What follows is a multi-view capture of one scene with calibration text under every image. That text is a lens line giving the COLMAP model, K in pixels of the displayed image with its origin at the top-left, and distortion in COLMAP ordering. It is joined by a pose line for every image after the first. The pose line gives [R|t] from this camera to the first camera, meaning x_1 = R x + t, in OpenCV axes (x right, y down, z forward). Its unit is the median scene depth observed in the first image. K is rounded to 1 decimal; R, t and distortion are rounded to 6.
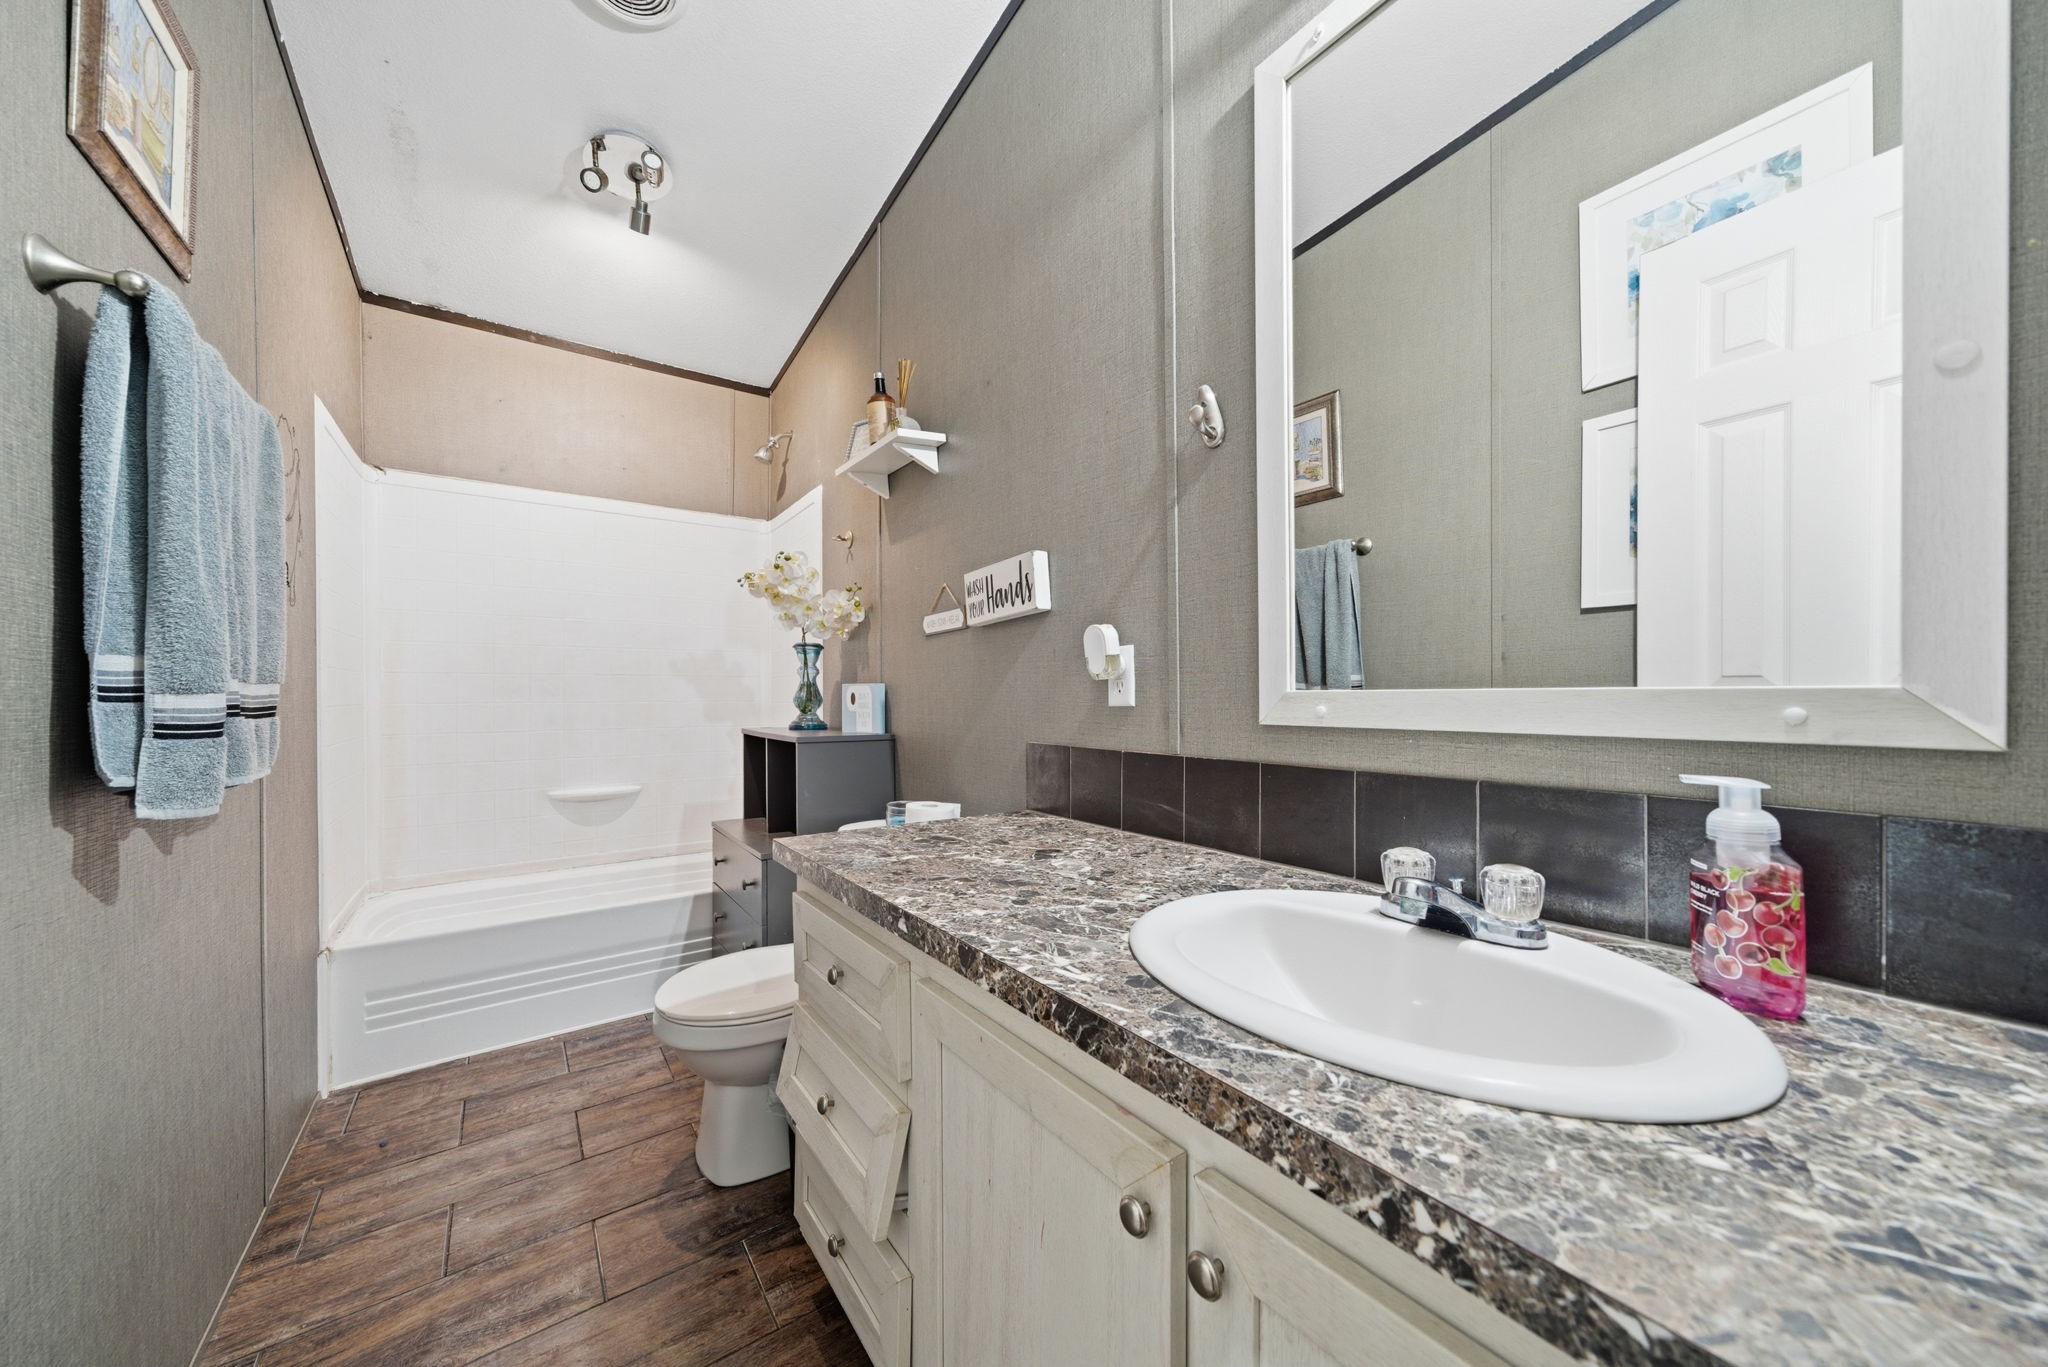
lens RADIAL K [[720.5, 0, 1014.4], [0, 720.5, 687.0], [0, 0, 1]] dist [0.001159, 0.000173]
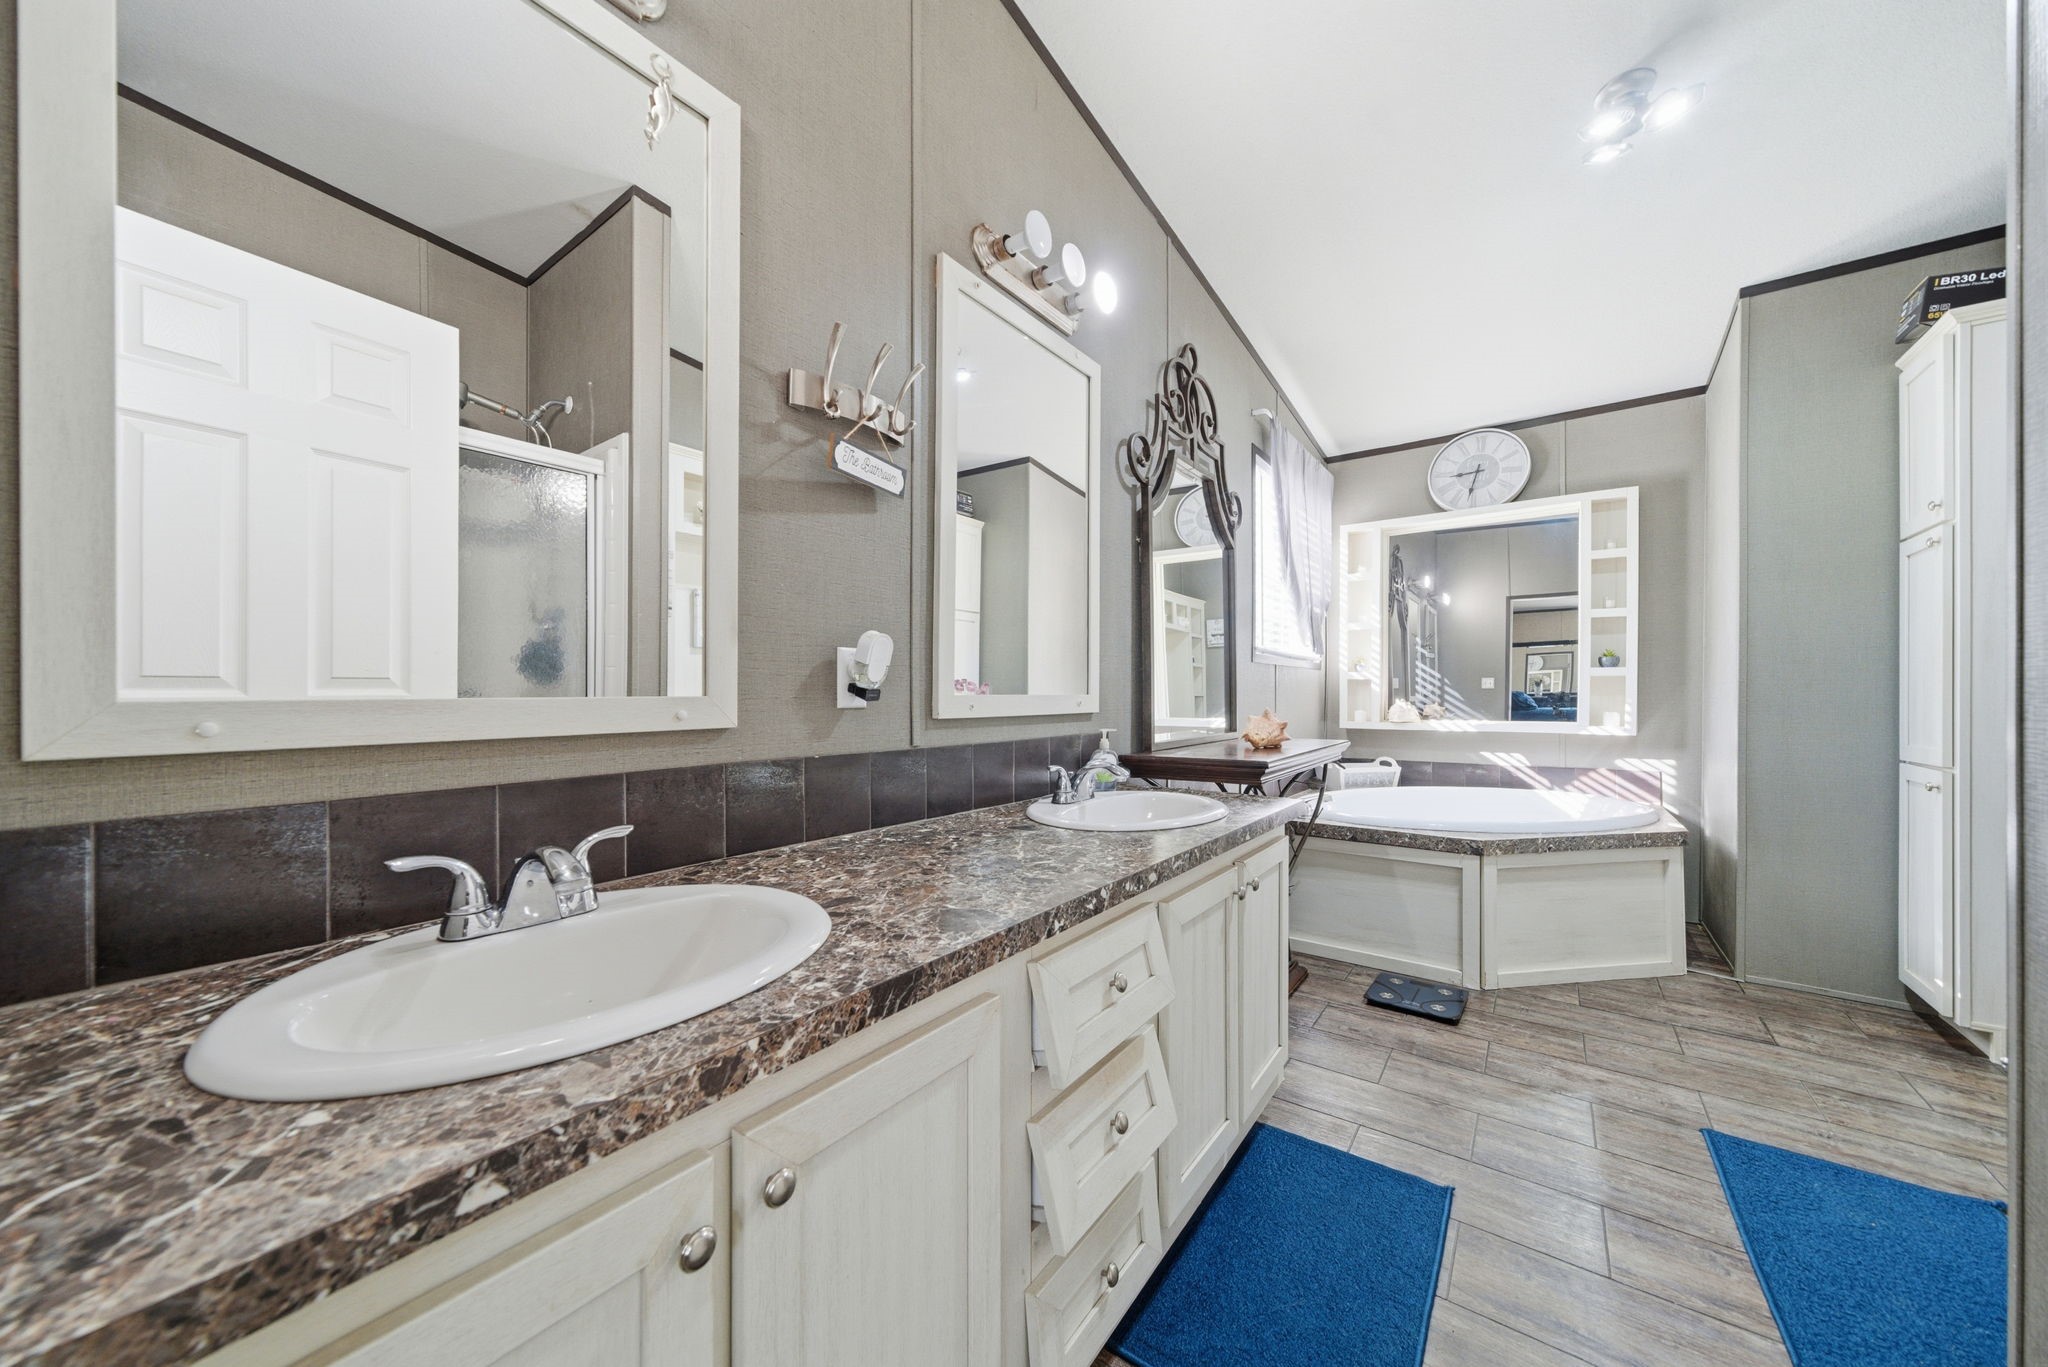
lens RADIAL K [[720.5, 0, 1014.4], [0, 720.5, 687.0], [0, 0, 1]] dist [0.001159, 0.000173]
pose [[-0.282603, 0.007890, 0.959204, -0.868465], [0.000532, 0.999967, -0.008069, -0.000767], [-0.959237, -0.001770, -0.282598, 0.969158]]
